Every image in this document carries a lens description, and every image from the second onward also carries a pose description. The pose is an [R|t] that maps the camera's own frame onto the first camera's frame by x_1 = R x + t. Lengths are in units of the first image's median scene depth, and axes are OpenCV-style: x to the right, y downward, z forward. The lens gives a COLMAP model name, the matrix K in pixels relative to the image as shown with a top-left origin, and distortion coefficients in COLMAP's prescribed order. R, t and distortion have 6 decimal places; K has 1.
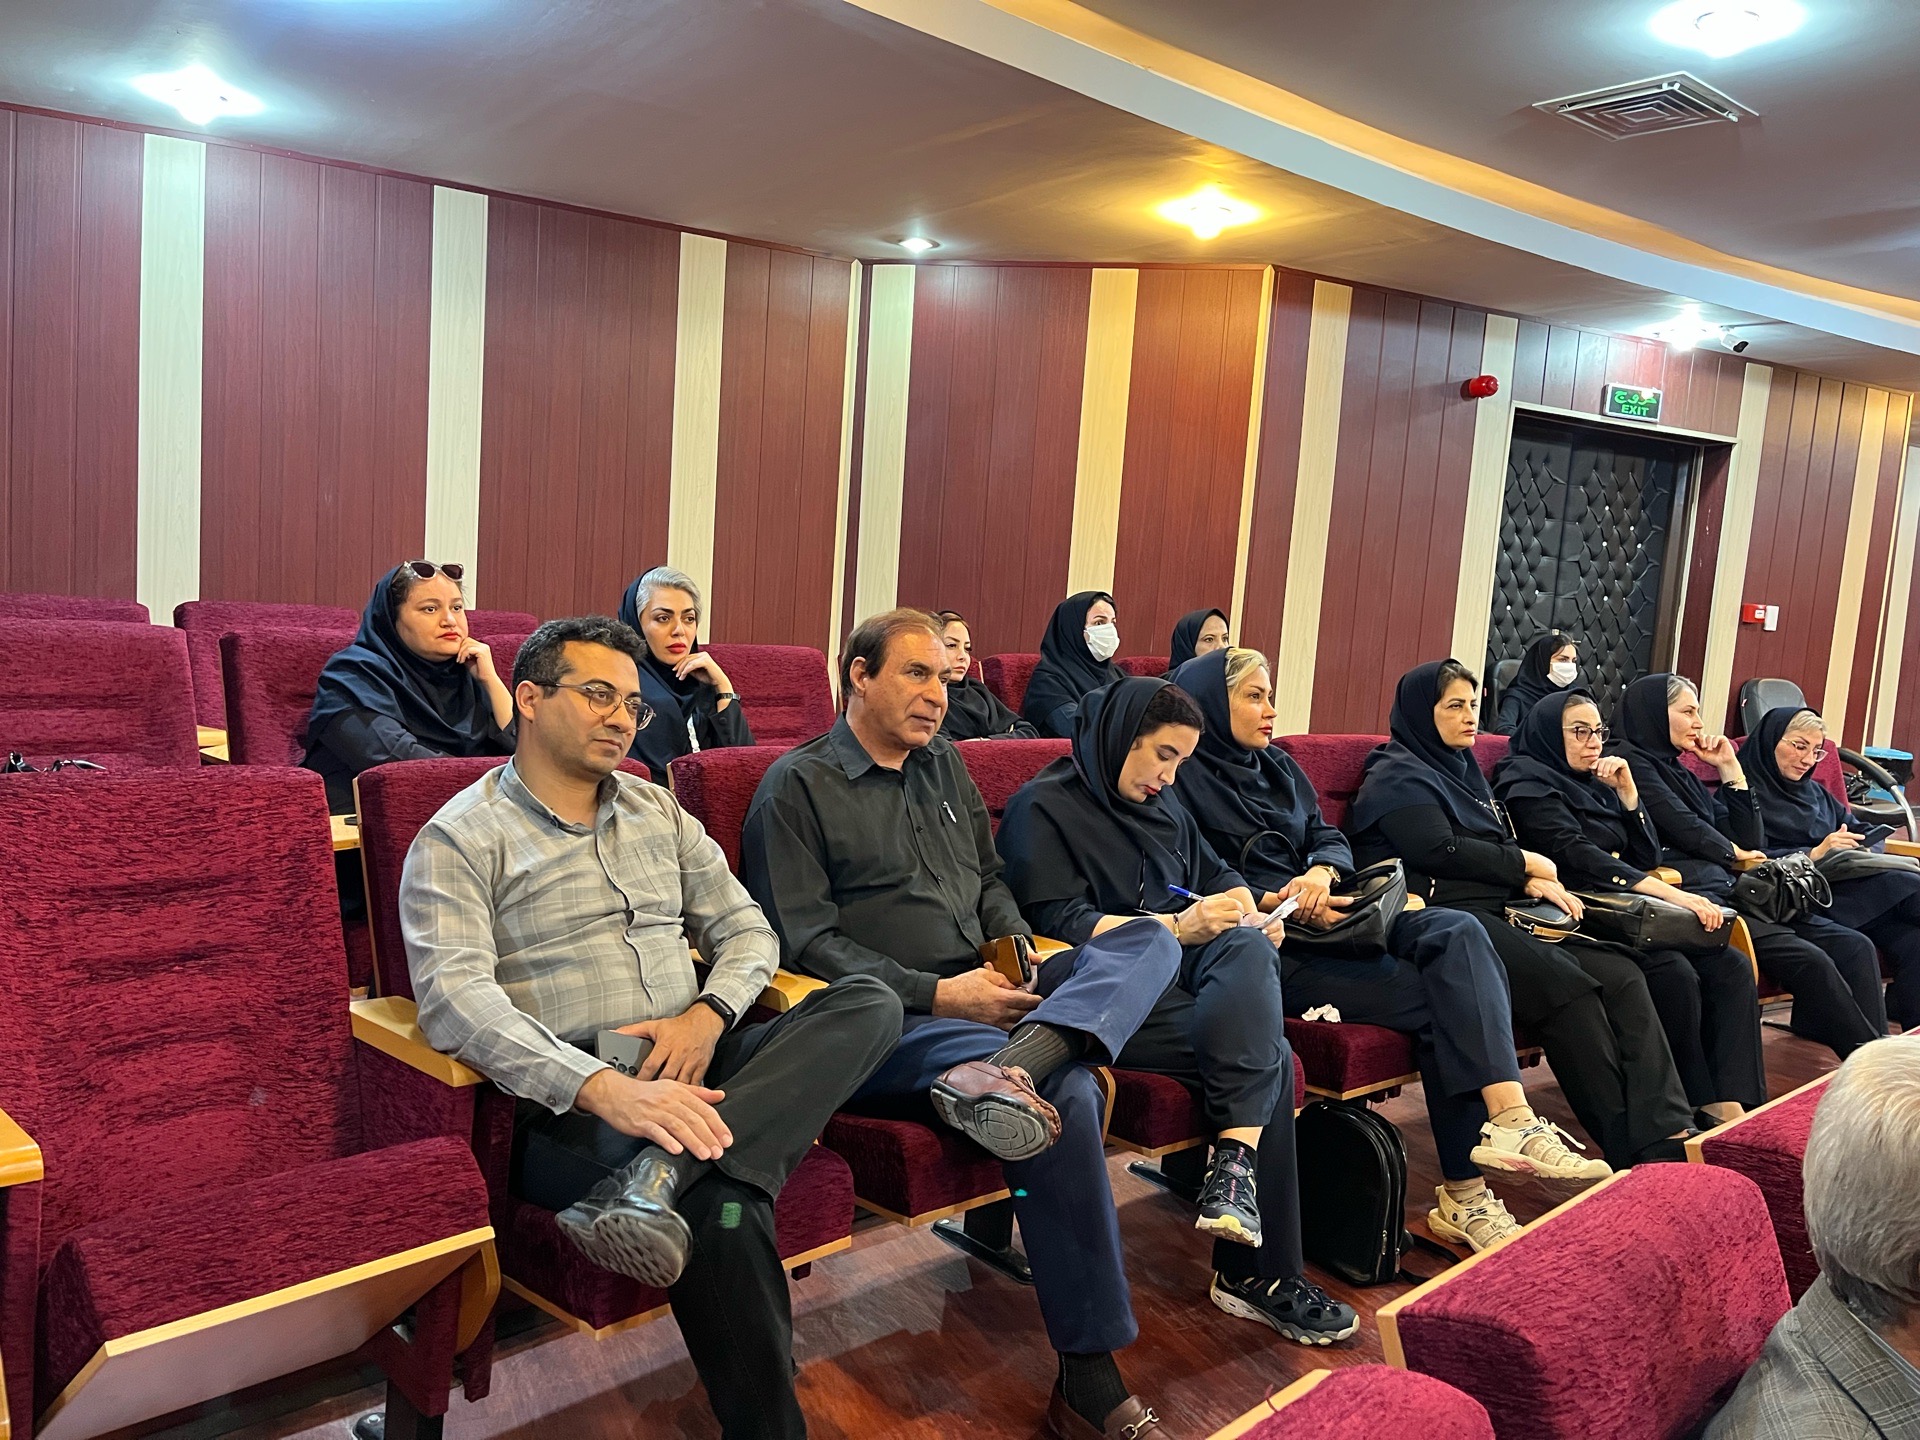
lens RADIAL K [[1440.9, 0, 960.0], [0, 1440.9, 720.0], [0, 0, 1]] dist [0.077583, -0.119691]
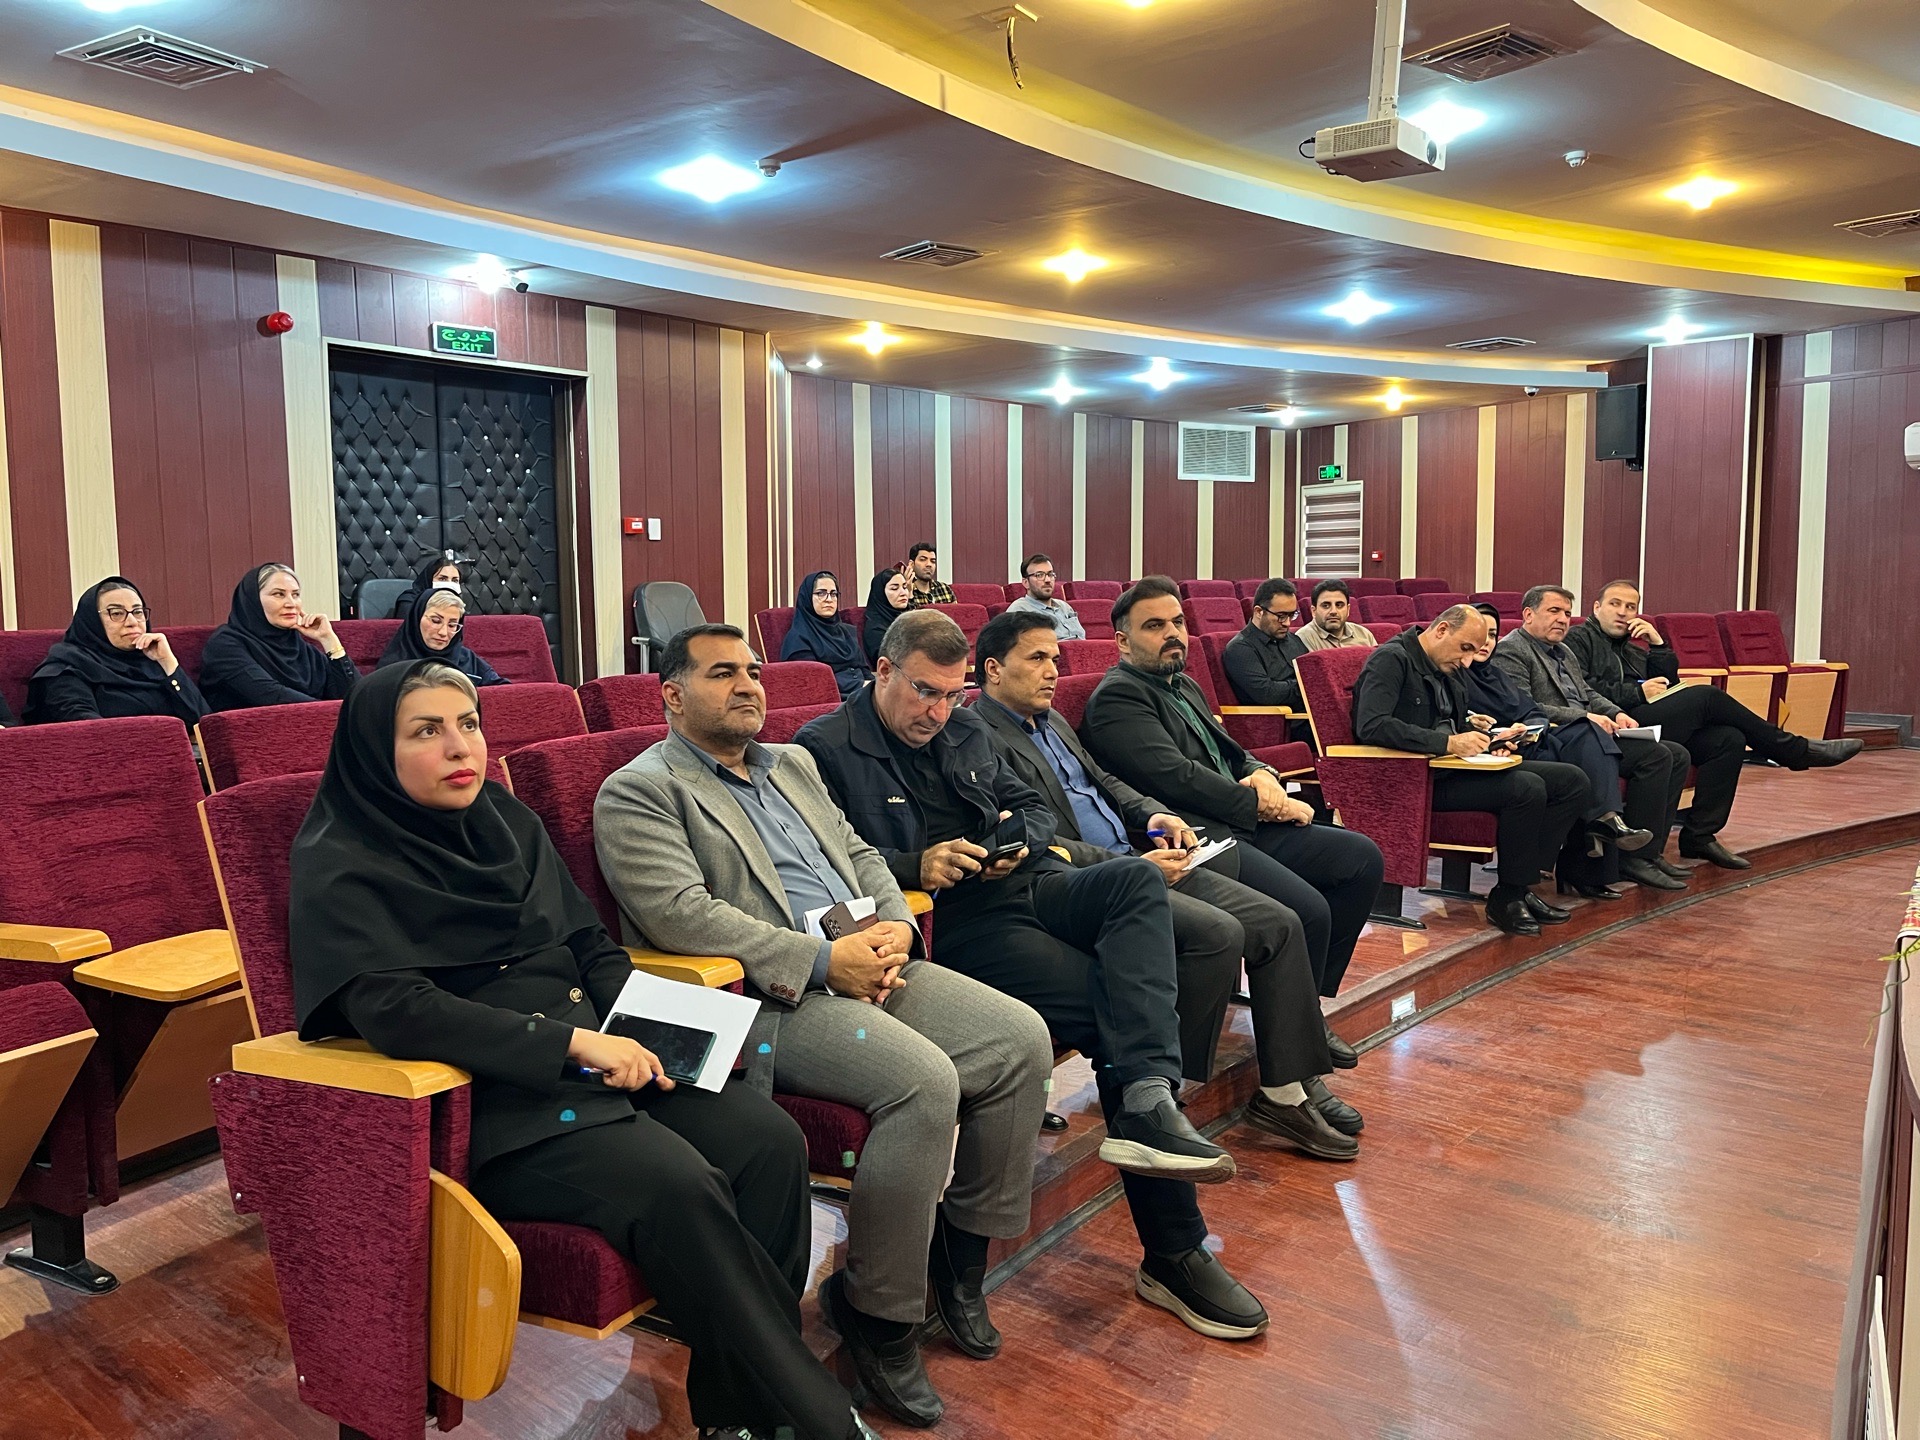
lens RADIAL K [[1440.9, 0, 960.0], [0, 1440.9, 720.0], [0, 0, 1]] dist [0.077583, -0.119691]
pose [[0.915590, -0.115500, 0.385169, 0.347966], [0.109371, 0.993280, 0.037864, 0.069491], [-0.386953, 0.007458, 0.922069, -0.166662]]
